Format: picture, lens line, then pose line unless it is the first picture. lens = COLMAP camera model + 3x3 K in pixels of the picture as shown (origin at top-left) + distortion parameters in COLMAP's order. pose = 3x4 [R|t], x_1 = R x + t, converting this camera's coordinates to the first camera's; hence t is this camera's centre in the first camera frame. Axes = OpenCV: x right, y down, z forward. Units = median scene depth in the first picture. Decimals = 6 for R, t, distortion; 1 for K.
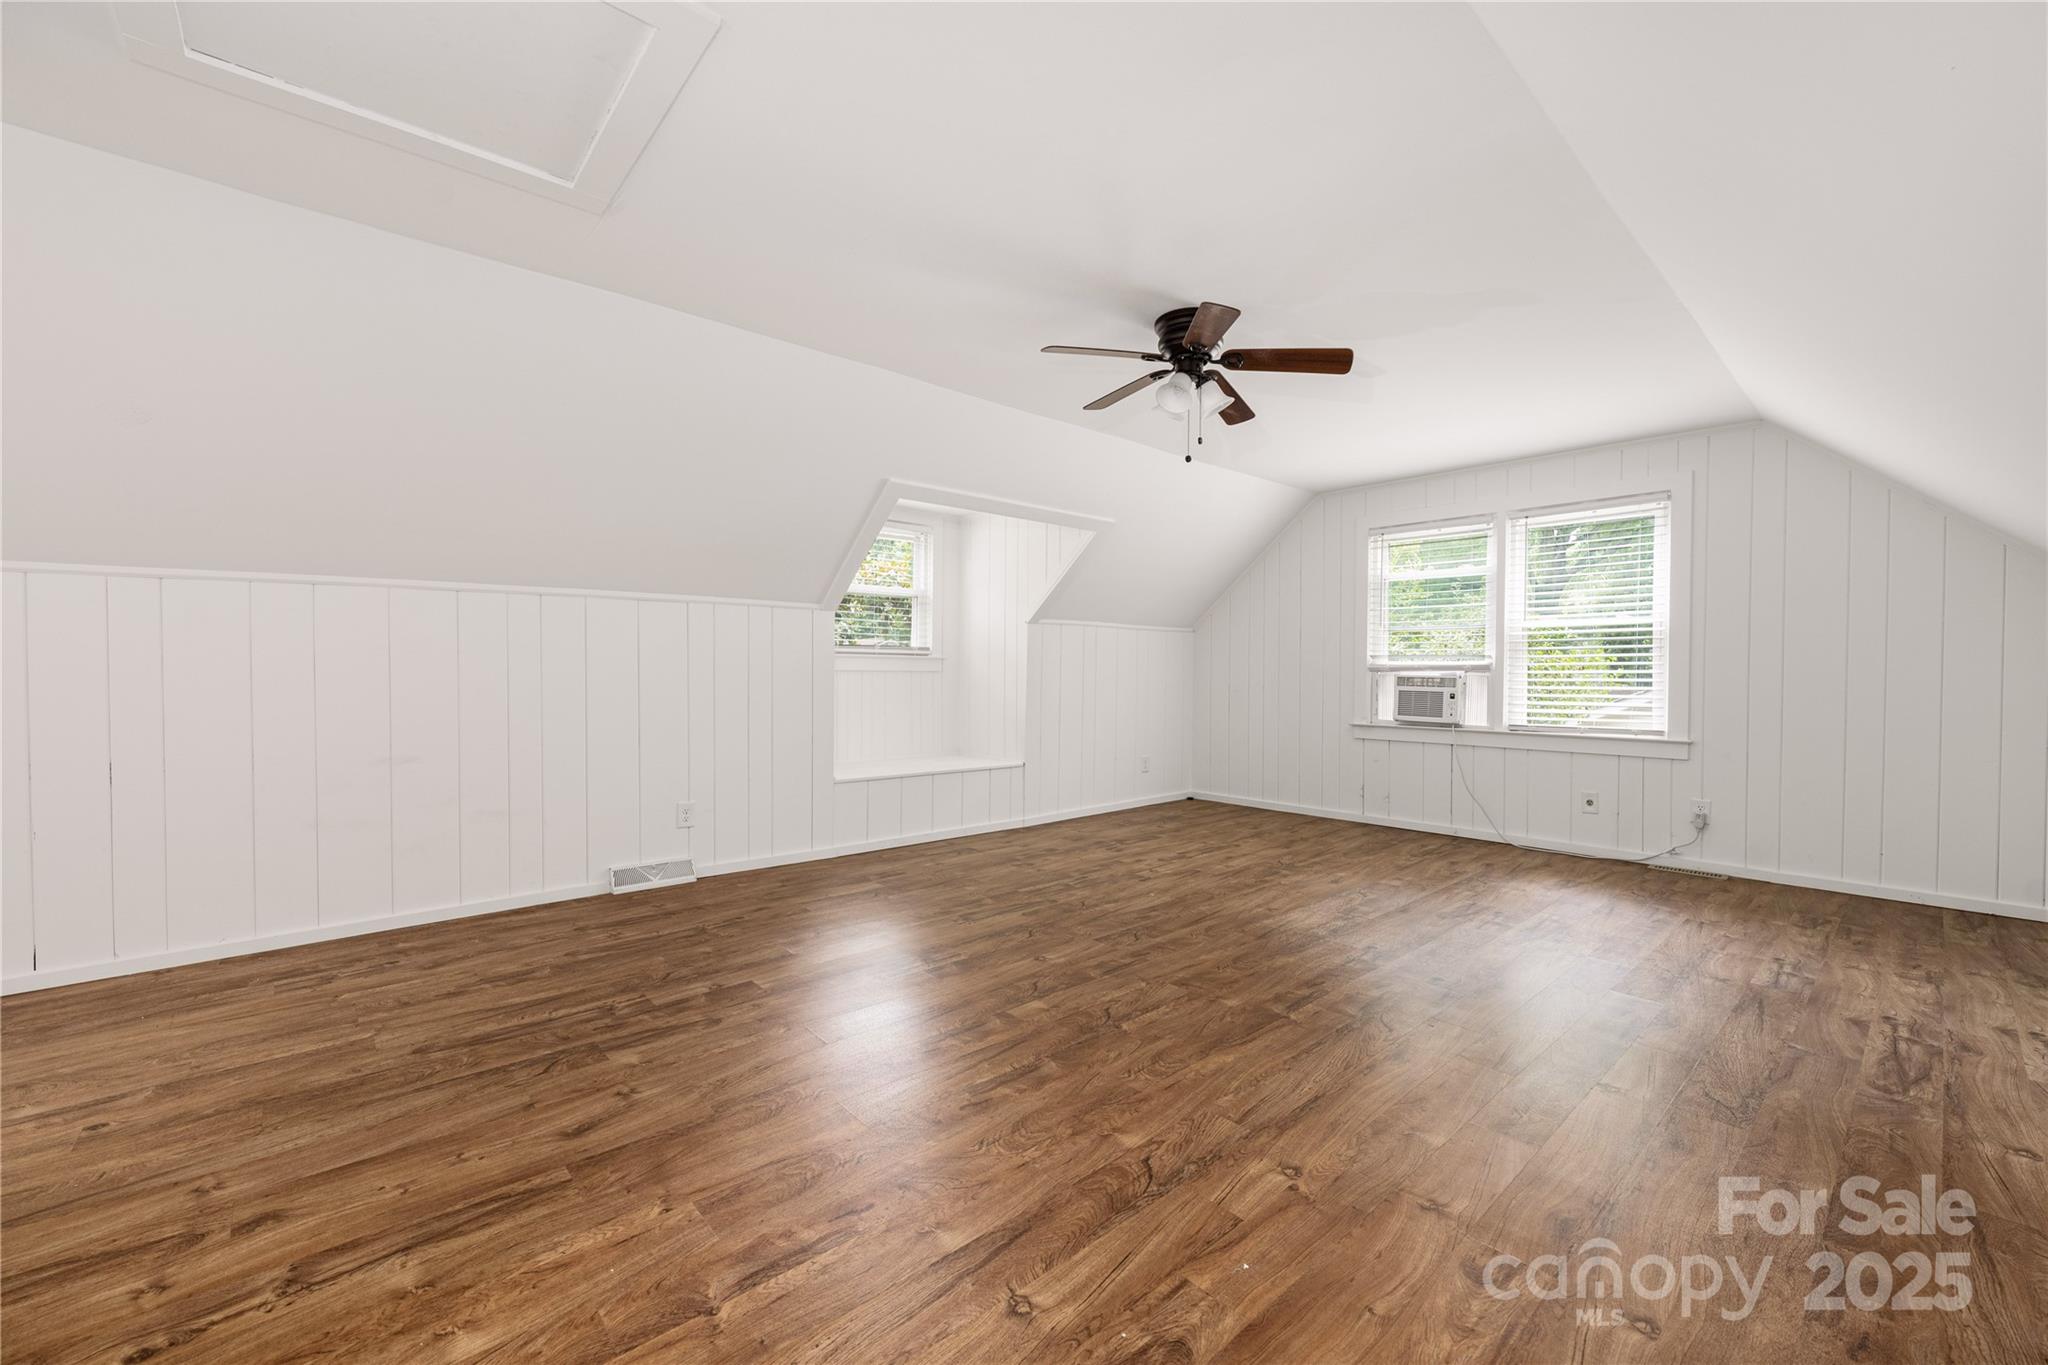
lens RADIAL K [[829.5, 0, 1026.8], [0, 829.5, 667.9], [0, 0, 1]] dist [-0.002351, 0.000009]
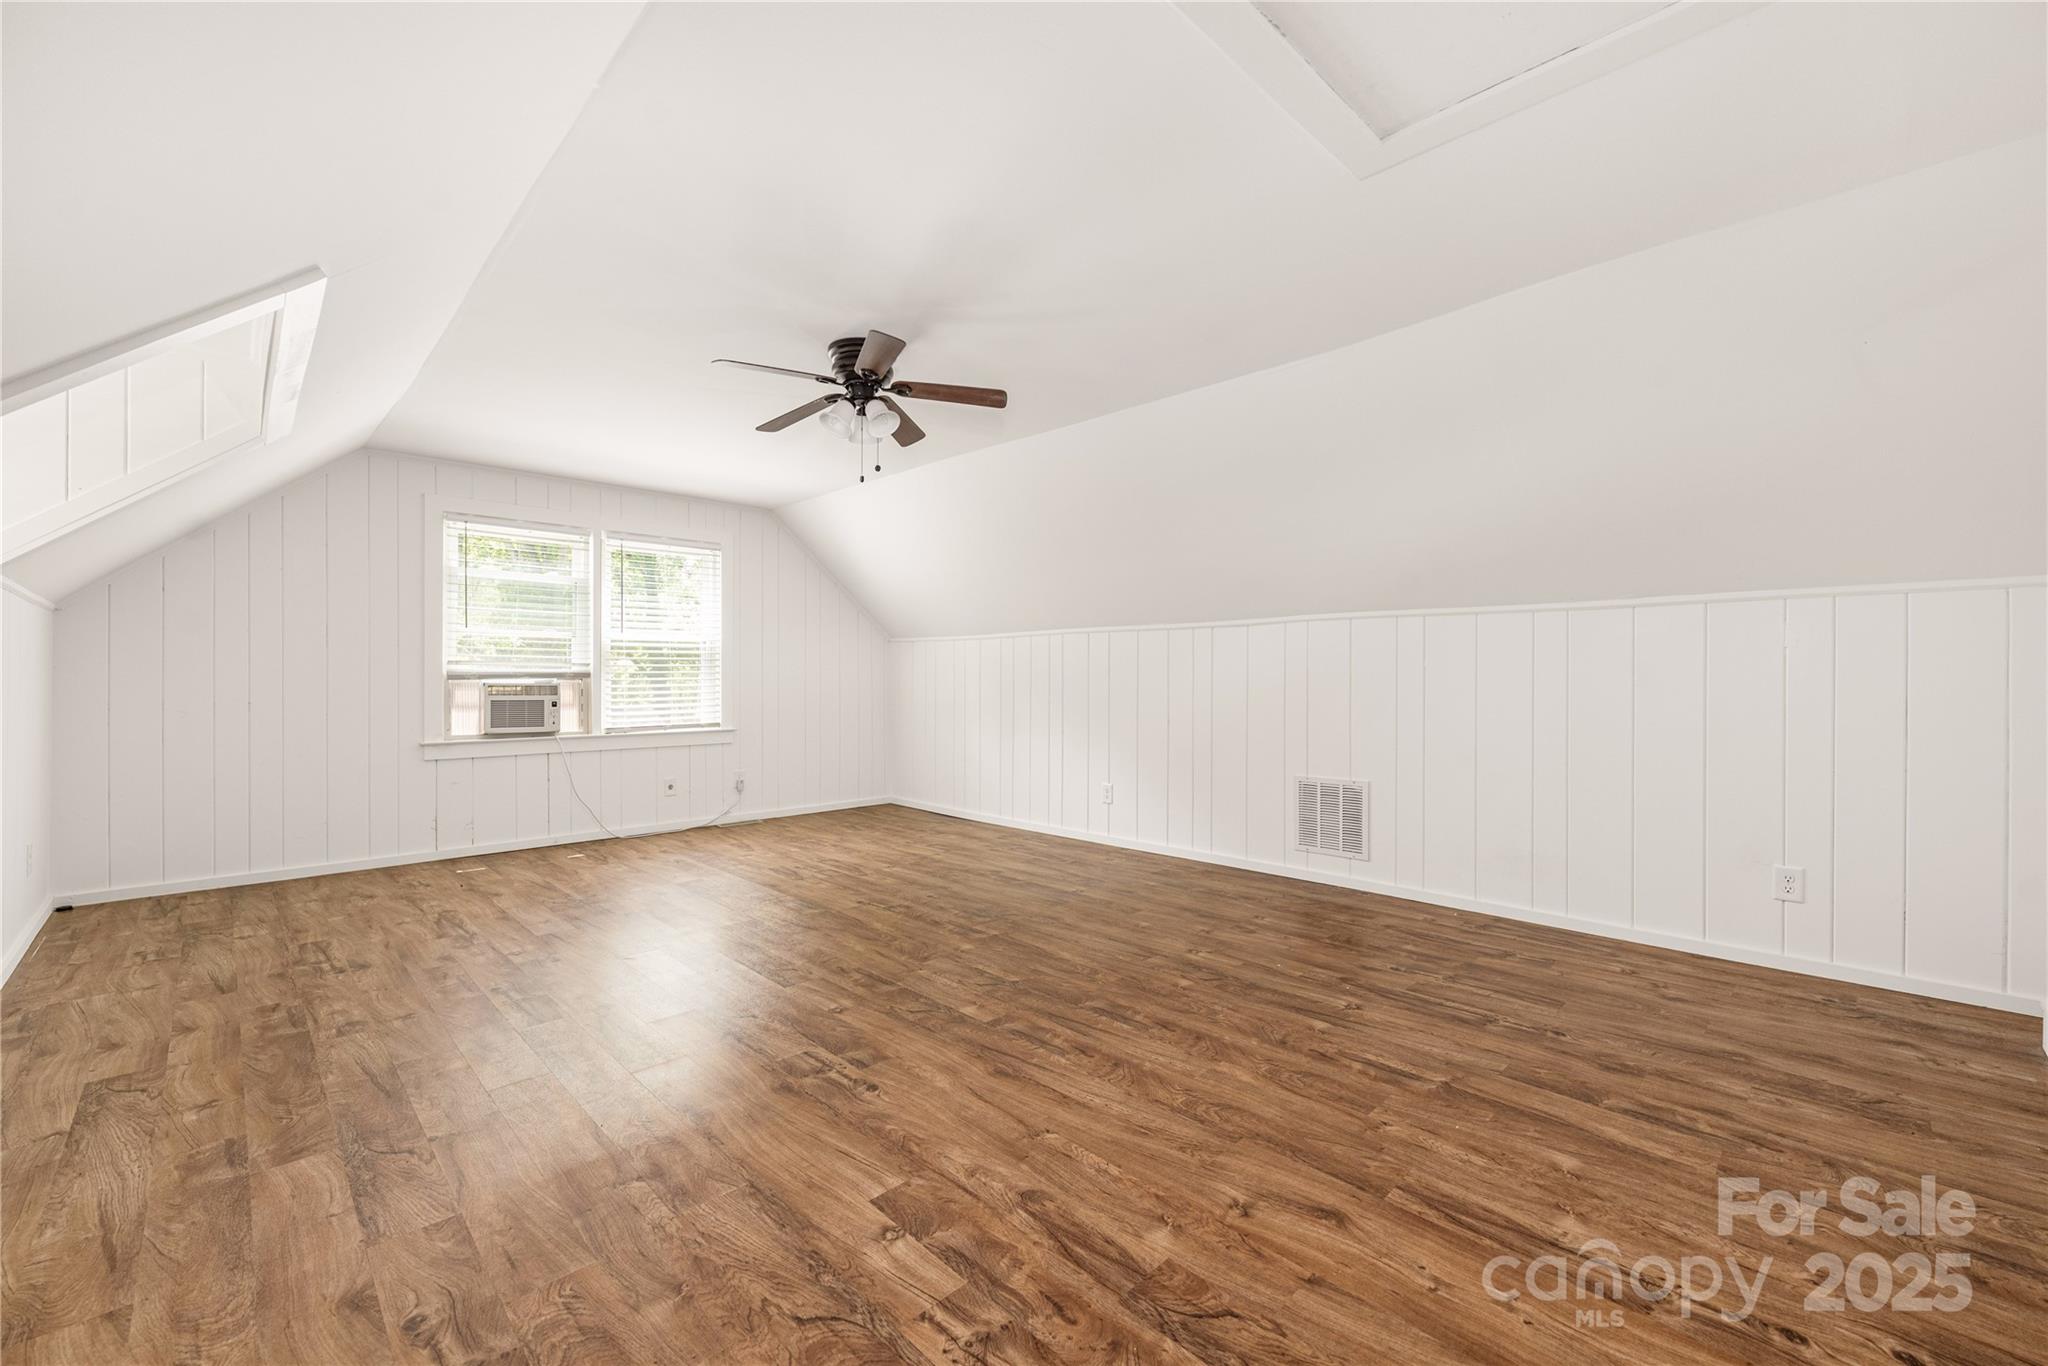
lens RADIAL K [[829.5, 0, 1026.8], [0, 829.5, 668.4], [0, 0, 1]] dist [-0.002351, 0.000009]
pose [[-0.057015, 0.008085, 0.998341, -1.061975], [-0.002205, 0.999964, -0.008224, -0.003063], [-0.998371, -0.002670, -0.056995, 1.042471]]
